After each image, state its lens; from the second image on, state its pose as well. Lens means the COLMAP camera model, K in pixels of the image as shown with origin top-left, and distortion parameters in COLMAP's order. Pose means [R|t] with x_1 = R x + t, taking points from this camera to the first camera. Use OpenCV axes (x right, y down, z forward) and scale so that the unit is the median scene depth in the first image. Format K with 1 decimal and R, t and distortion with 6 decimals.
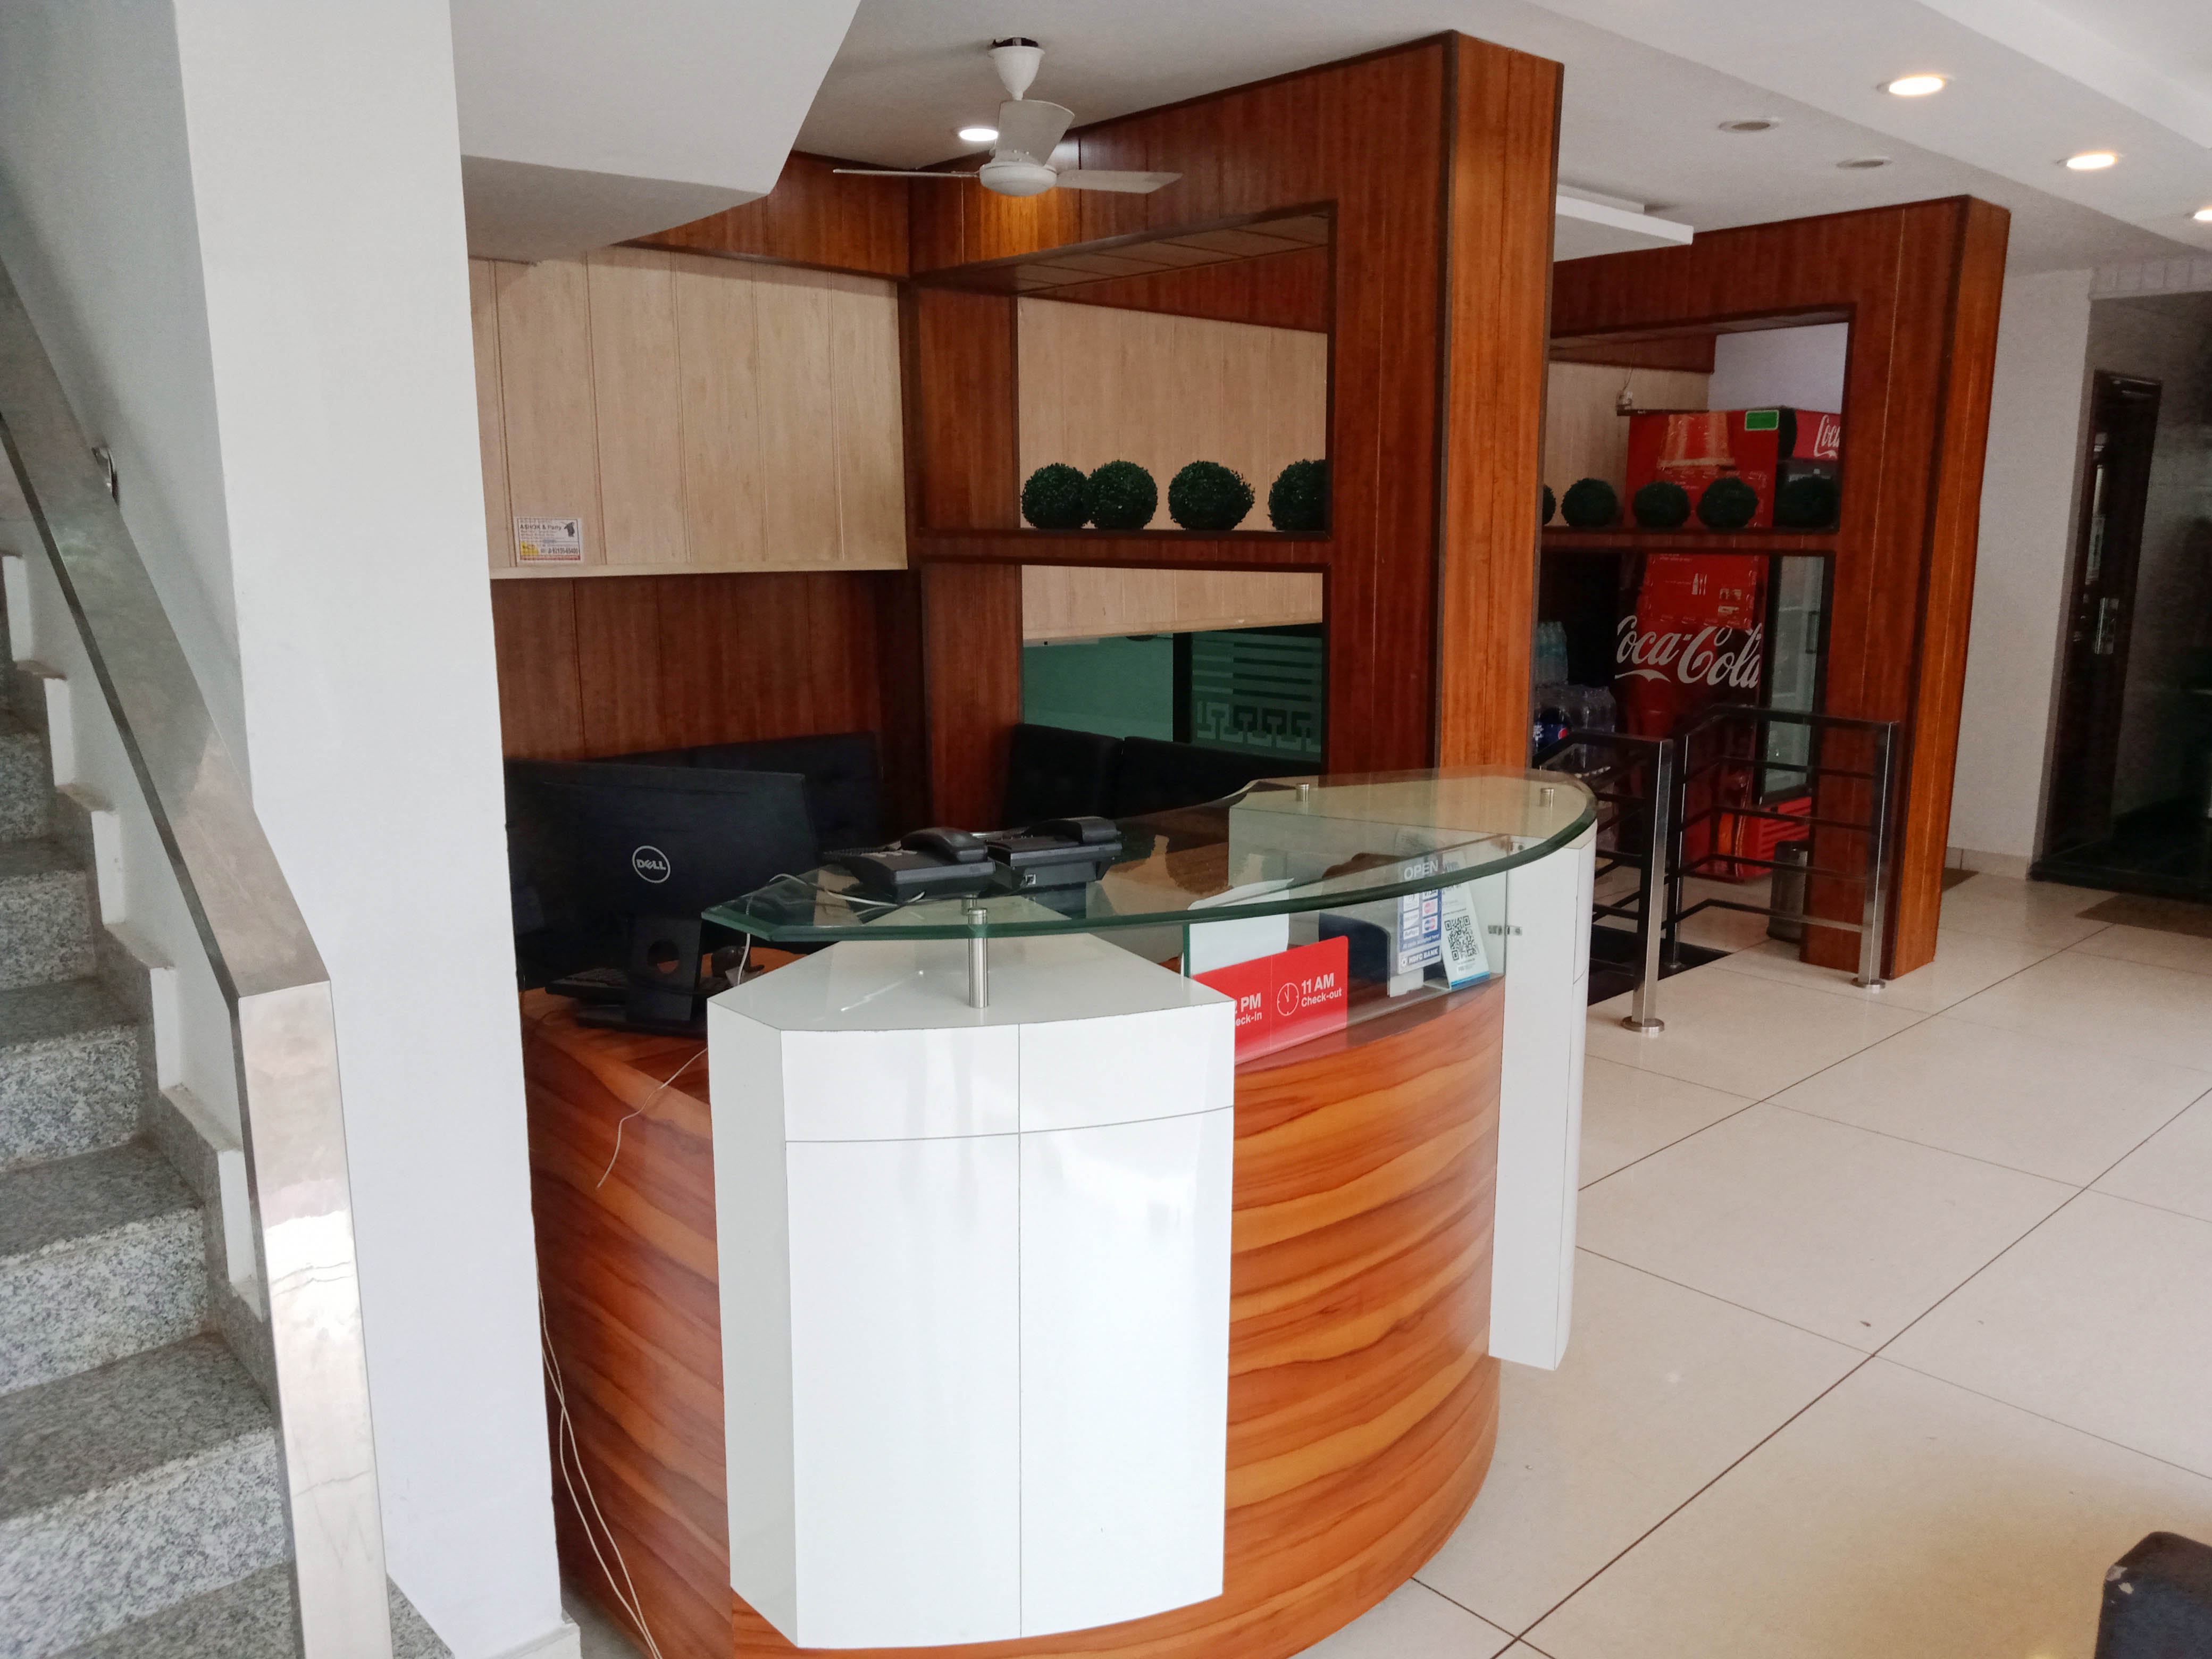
lens RADIAL K [[1626.2, 0, 1113.3], [0, 1626.2, 834.9], [0, 0, 1]] dist [0.008970, -0.002244]
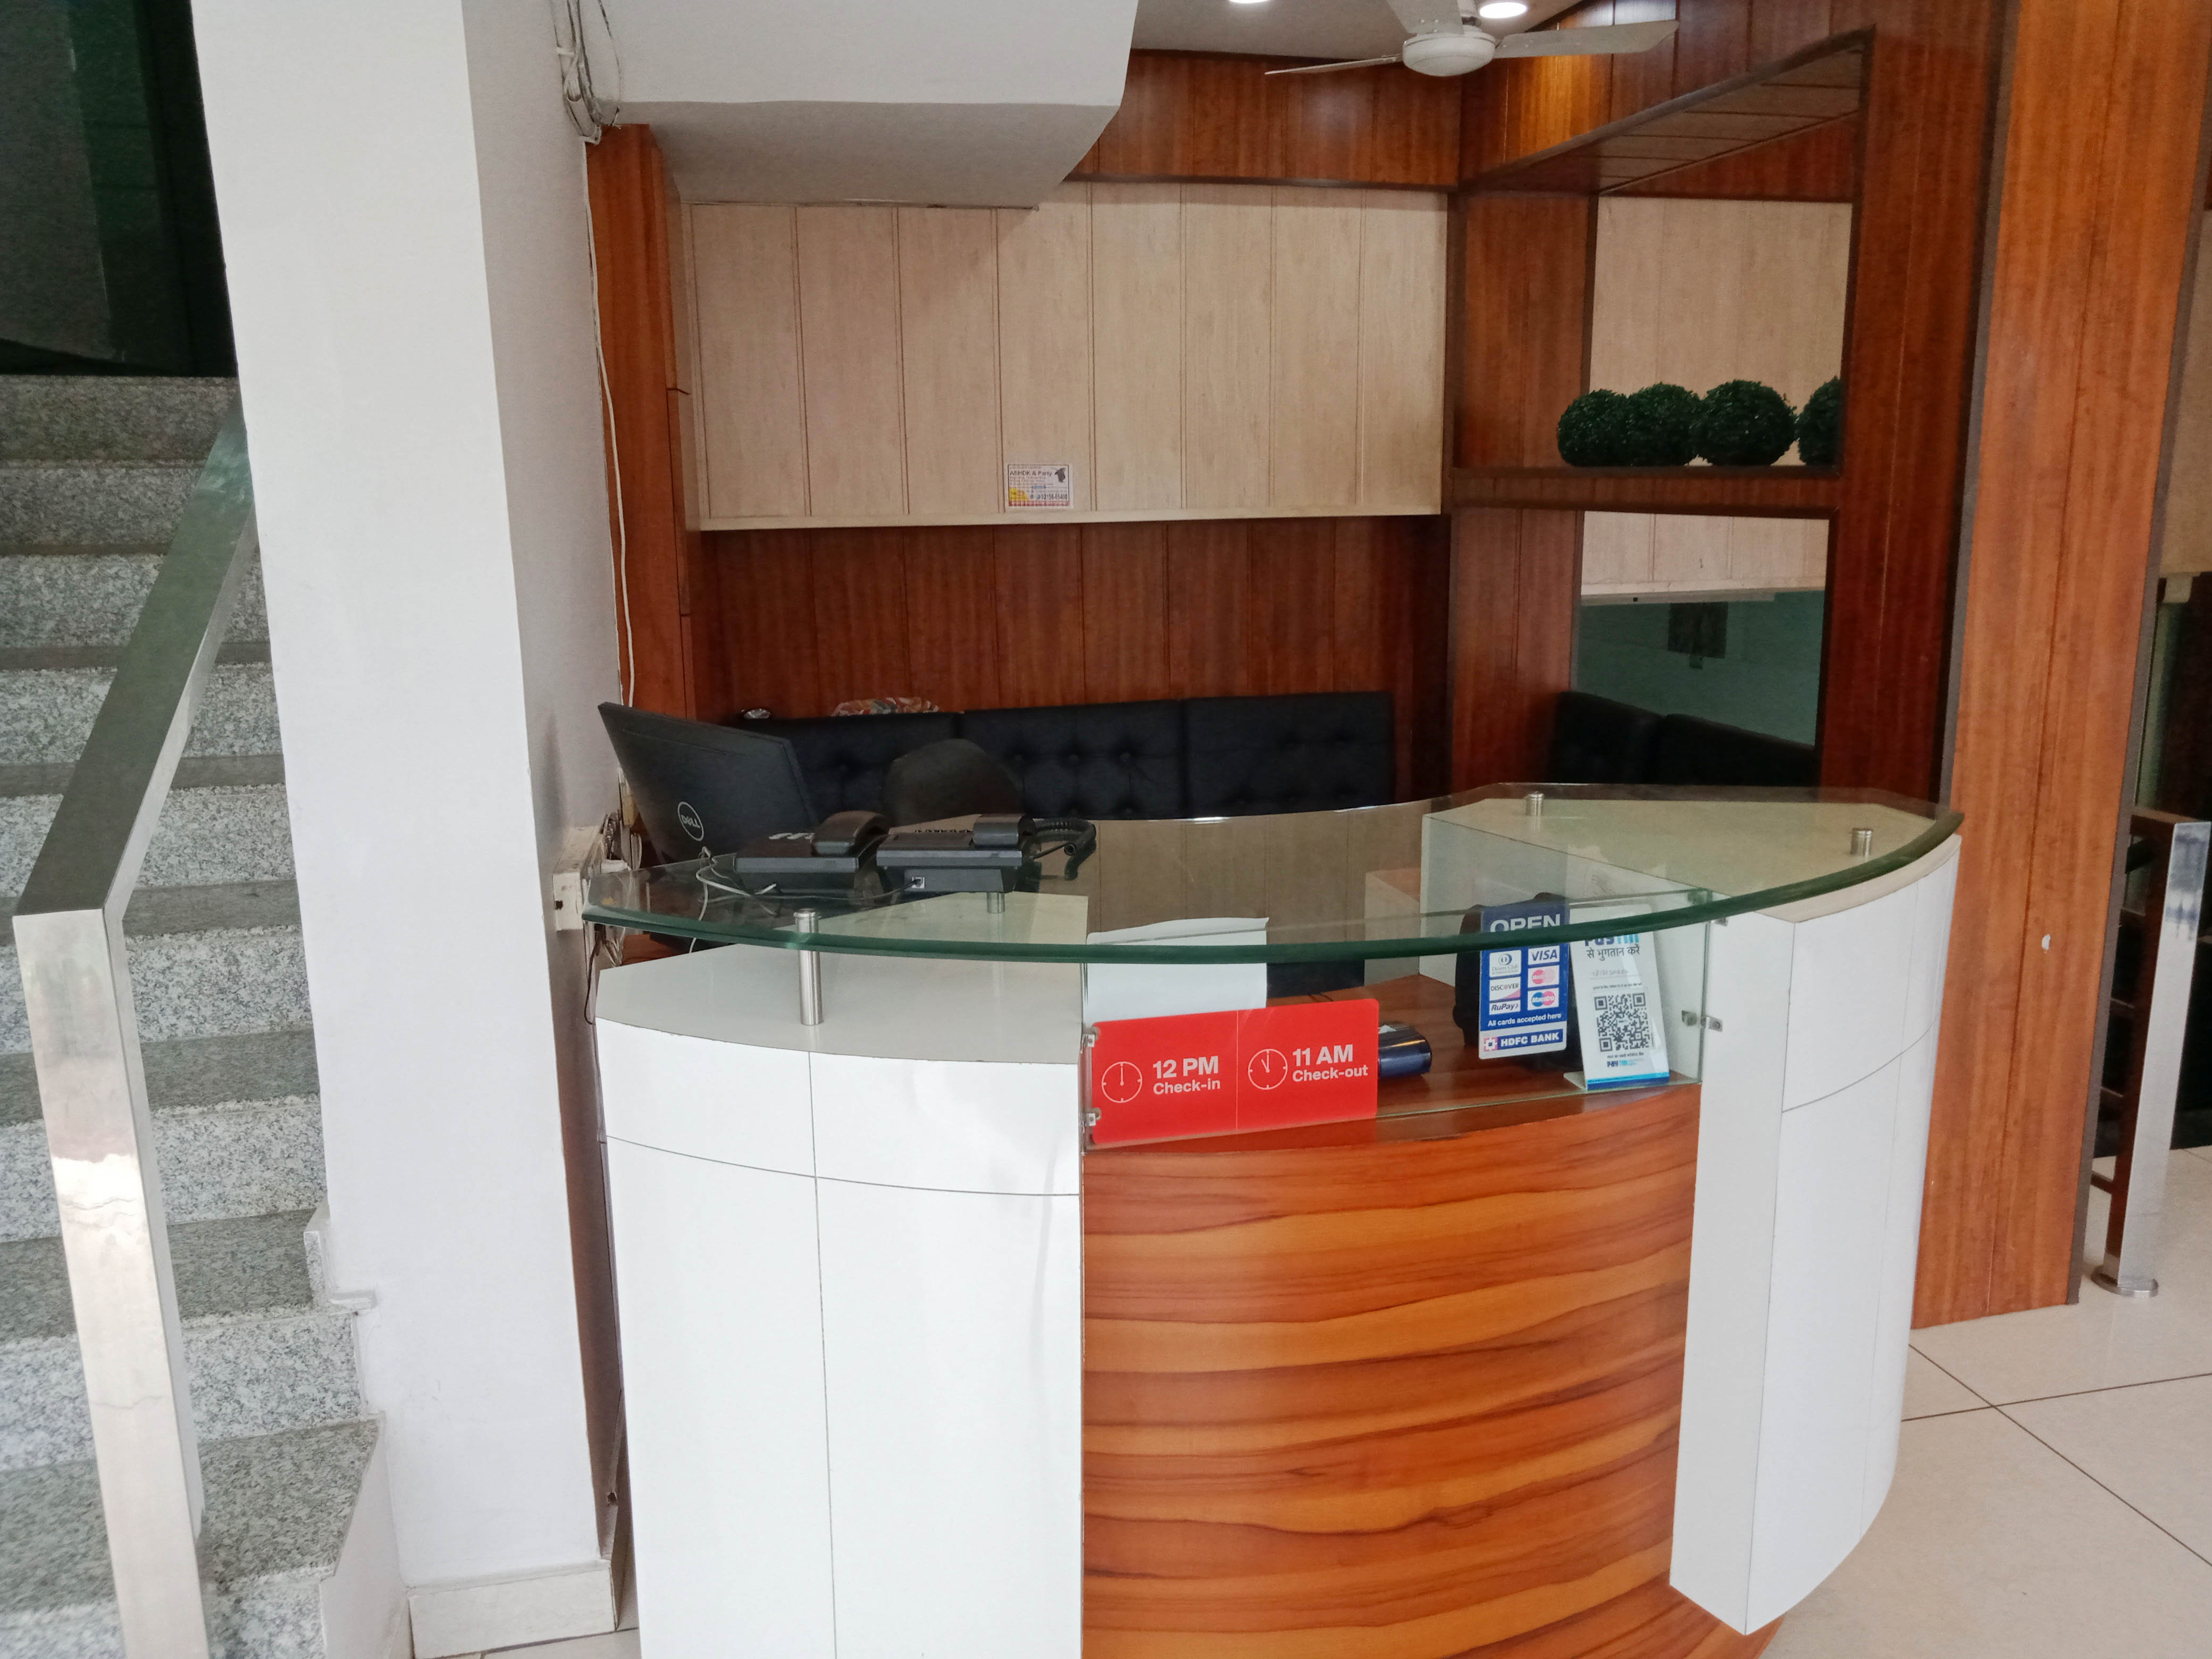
lens RADIAL K [[1635.1, 0, 1112.9], [0, 1635.1, 827.0], [0, 0, 1]] dist [0.010965, 0.001525]
pose [[0.869734, 0.094647, -0.484360, 0.230171], [-0.081343, 0.995507, 0.048465, -0.026207], [0.486770, -0.002753, 0.873526, 0.154580]]
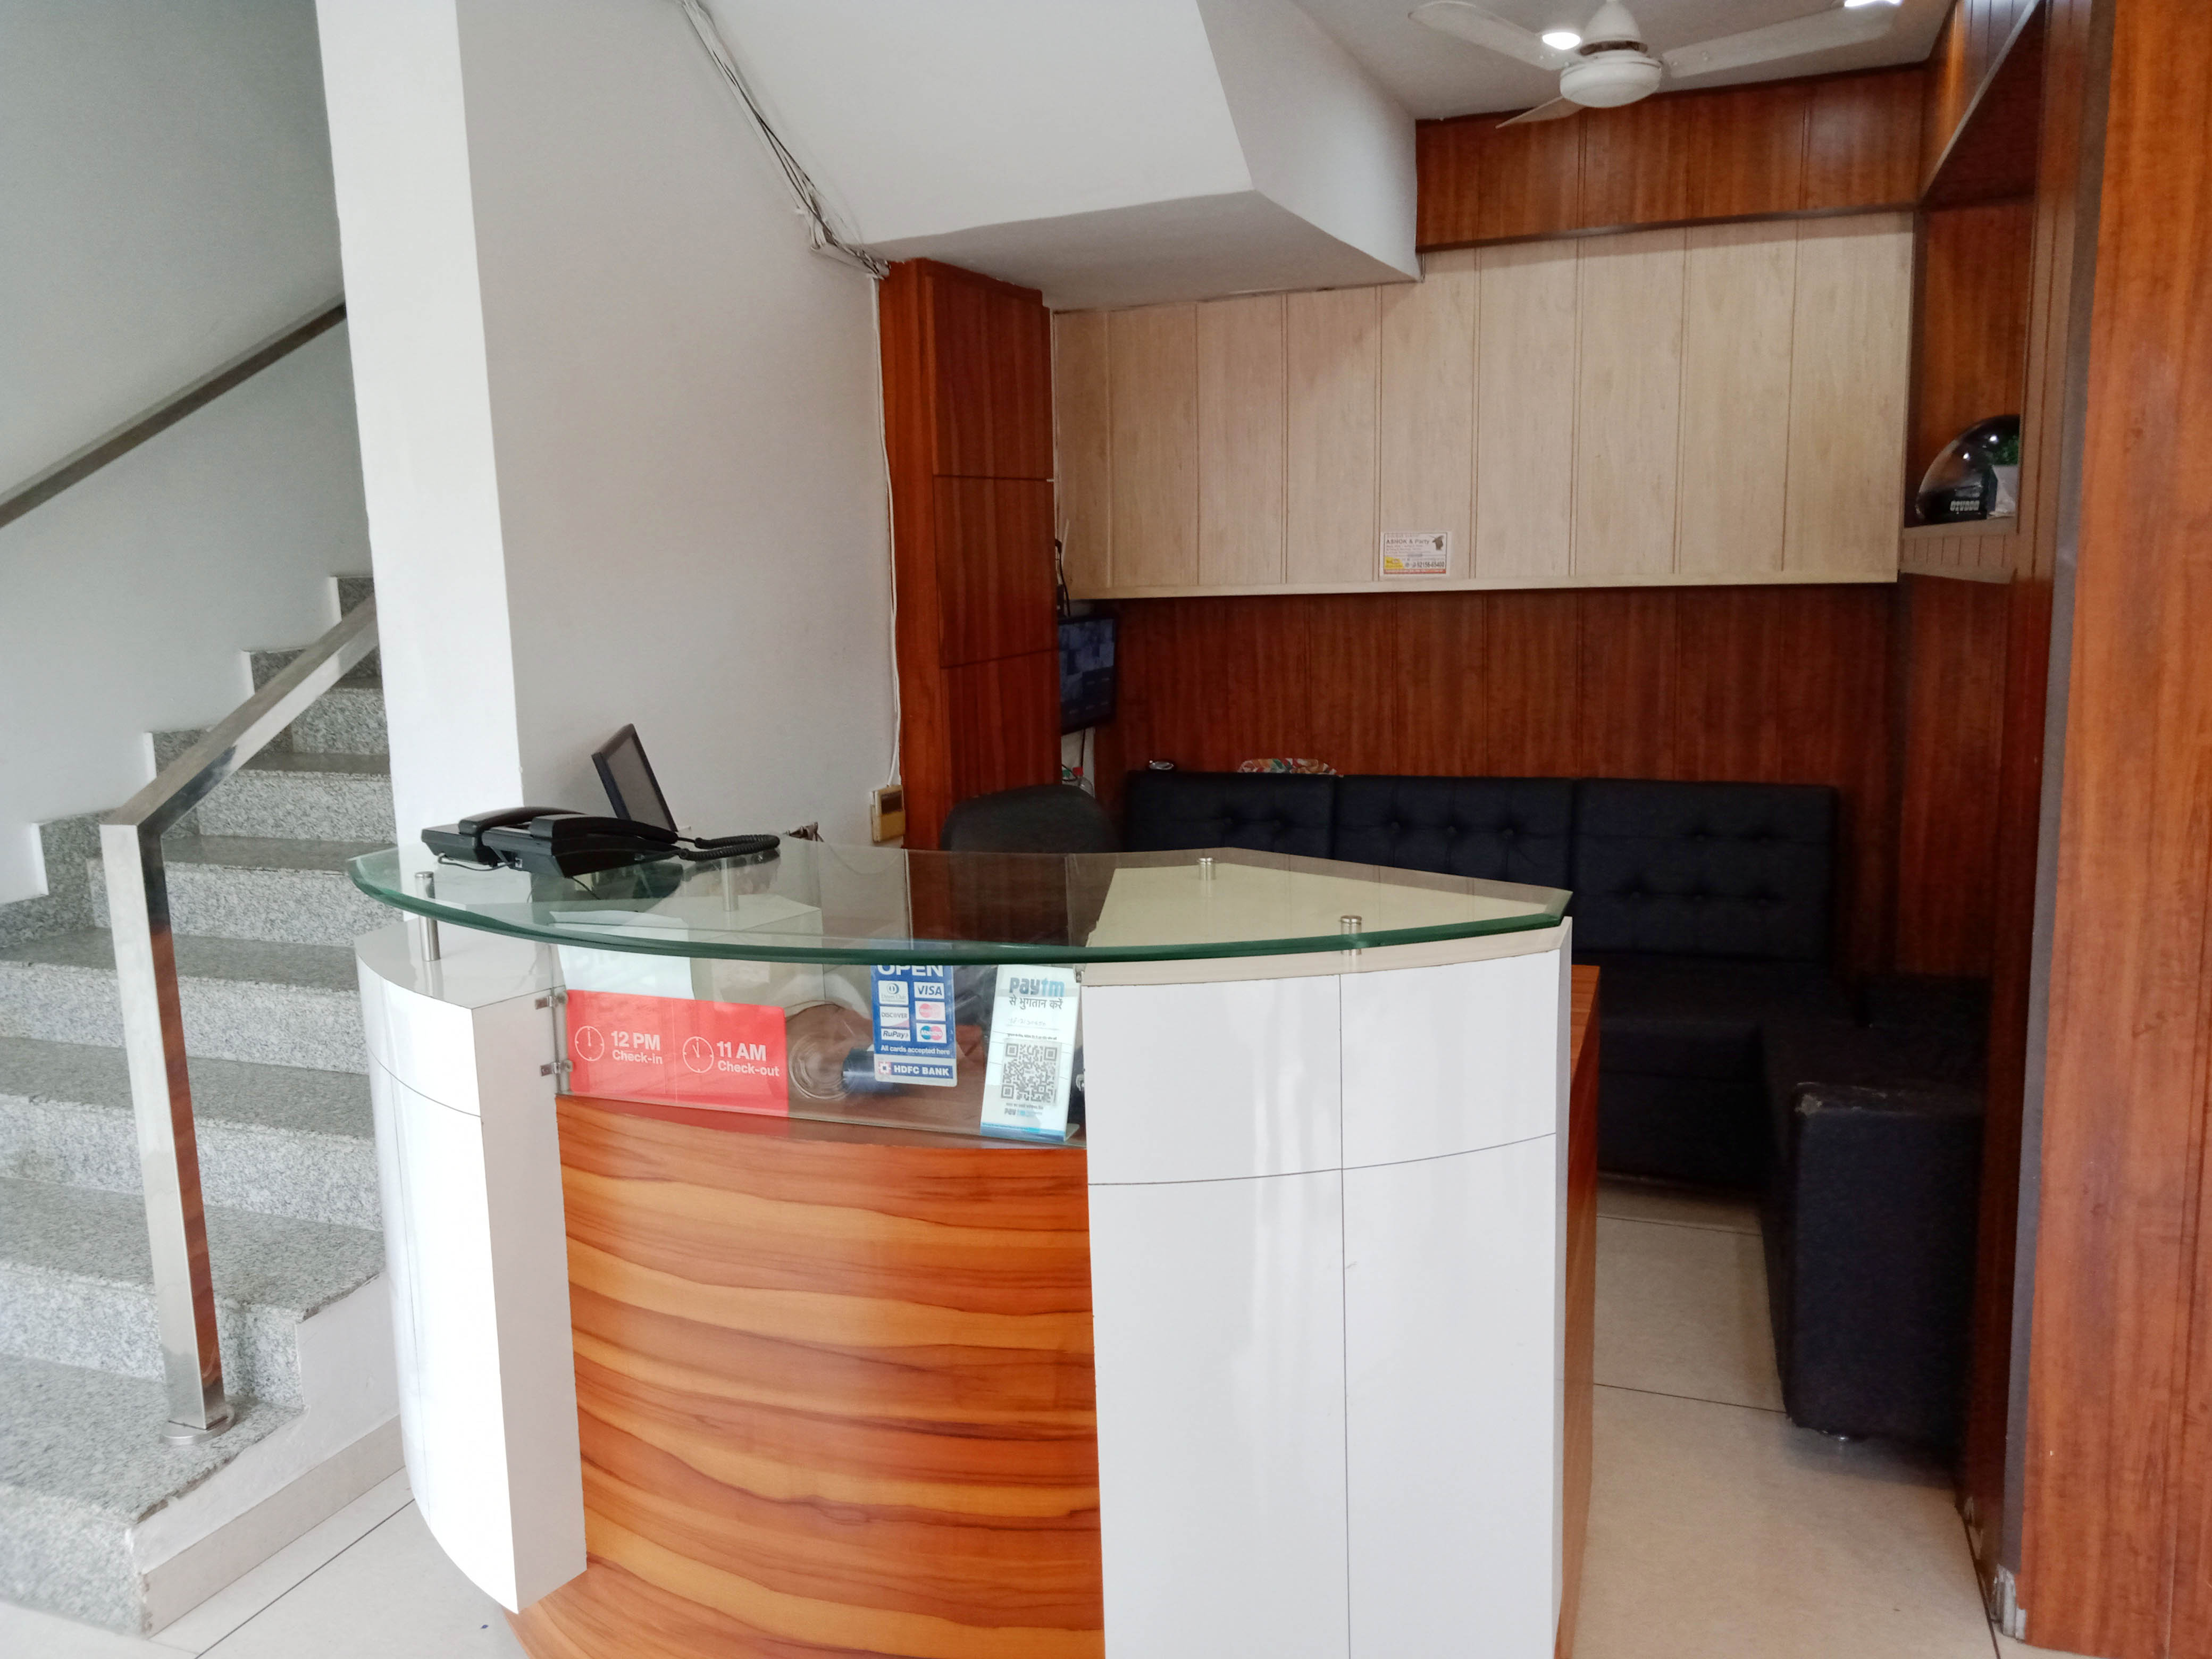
lens RADIAL K [[1640.3, 0, 1106.0], [0, 1640.3, 829.5], [0, 0, 1]] dist [0.014272, -0.001444]
pose [[0.444790, 0.132027, -0.885850, 0.553102], [-0.146460, 0.986483, 0.073488, -0.067141], [0.883579, 0.097055, 0.458115, 0.431092]]
